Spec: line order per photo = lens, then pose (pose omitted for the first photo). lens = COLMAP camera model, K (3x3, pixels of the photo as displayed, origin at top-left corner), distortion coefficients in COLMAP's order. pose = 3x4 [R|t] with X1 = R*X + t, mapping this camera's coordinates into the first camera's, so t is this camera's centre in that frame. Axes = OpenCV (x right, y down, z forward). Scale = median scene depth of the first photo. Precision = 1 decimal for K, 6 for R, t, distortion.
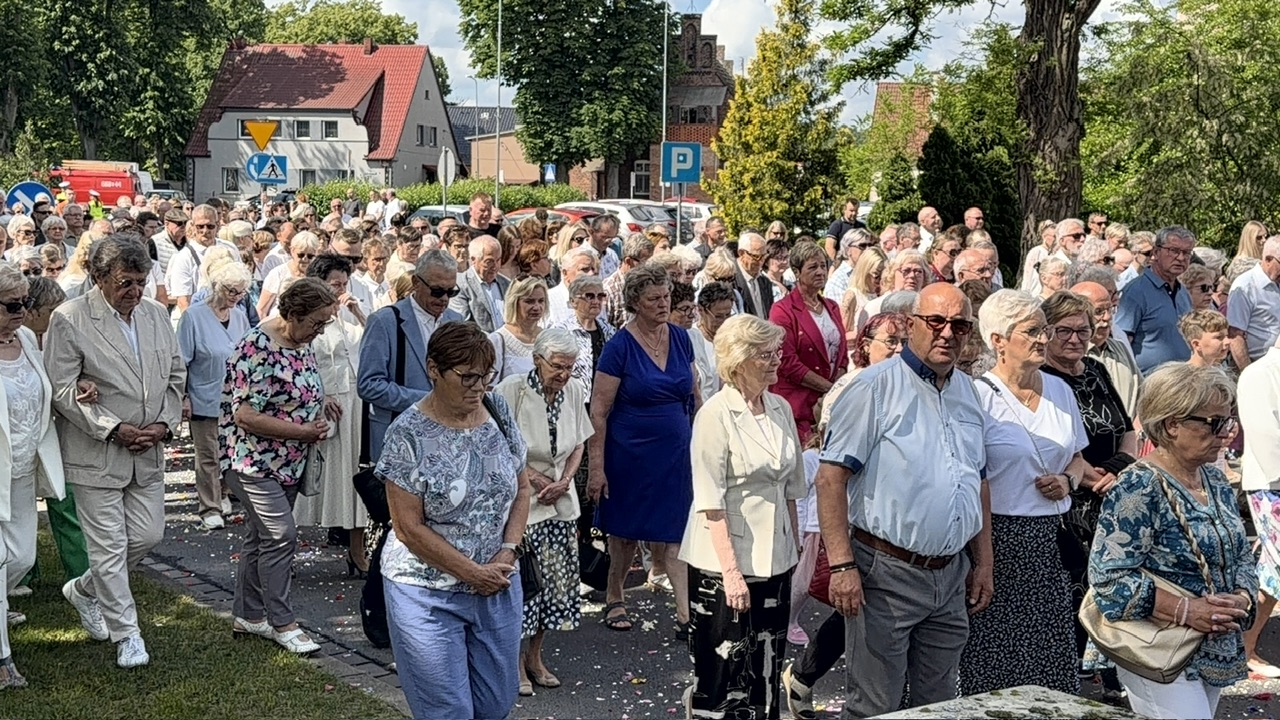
lens RADIAL K [[1757.7, 0, 688.3], [0, 1757.7, 364.0], [0, 0, 1]] dist [0.190192, -0.389534]
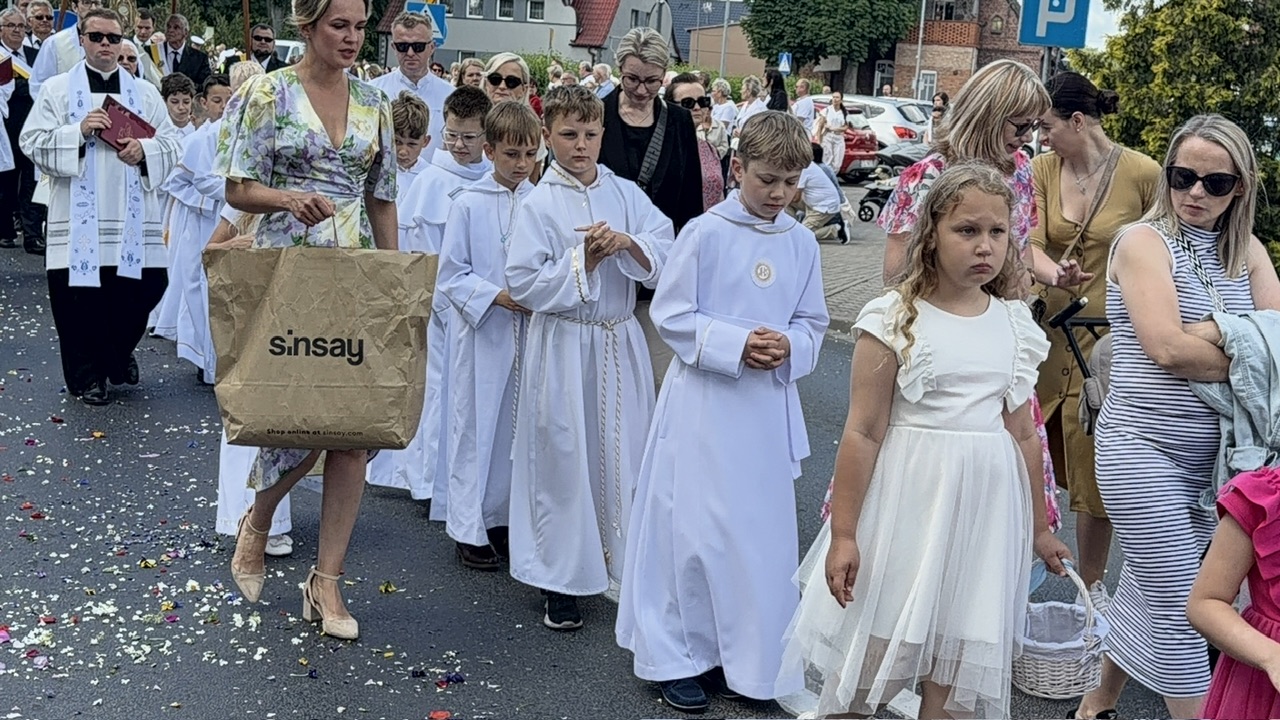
lens RADIAL K [[1500.3, 0, 579.1], [0, 1500.3, 358.6], [0, 0, 1]] dist [-0.008808, 0.227223]
pose [[0.979203, 0.083518, -0.184893, -0.025917], [-0.070772, 0.994706, 0.074507, -0.015194], [0.190137, -0.059872, 0.979930, 0.251919]]
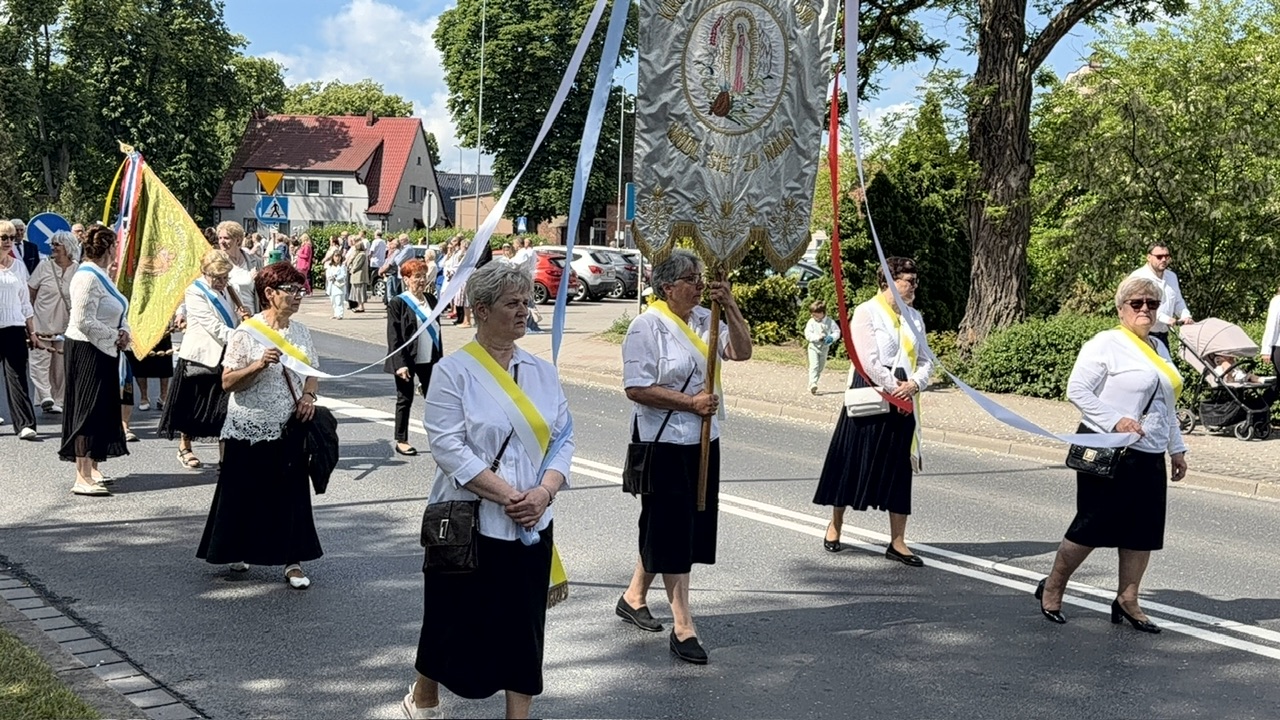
lens RADIAL K [[1408.1, 0, 637.0], [0, 1408.1, 355.8], [0, 0, 1]] dist [0.192536, -0.435133]
pose [[0.999835, 0.017301, 0.005602, -0.004870], [-0.017148, 0.999505, -0.026360, 0.001371], [-0.006056, 0.026260, 0.999637, 0.055191]]
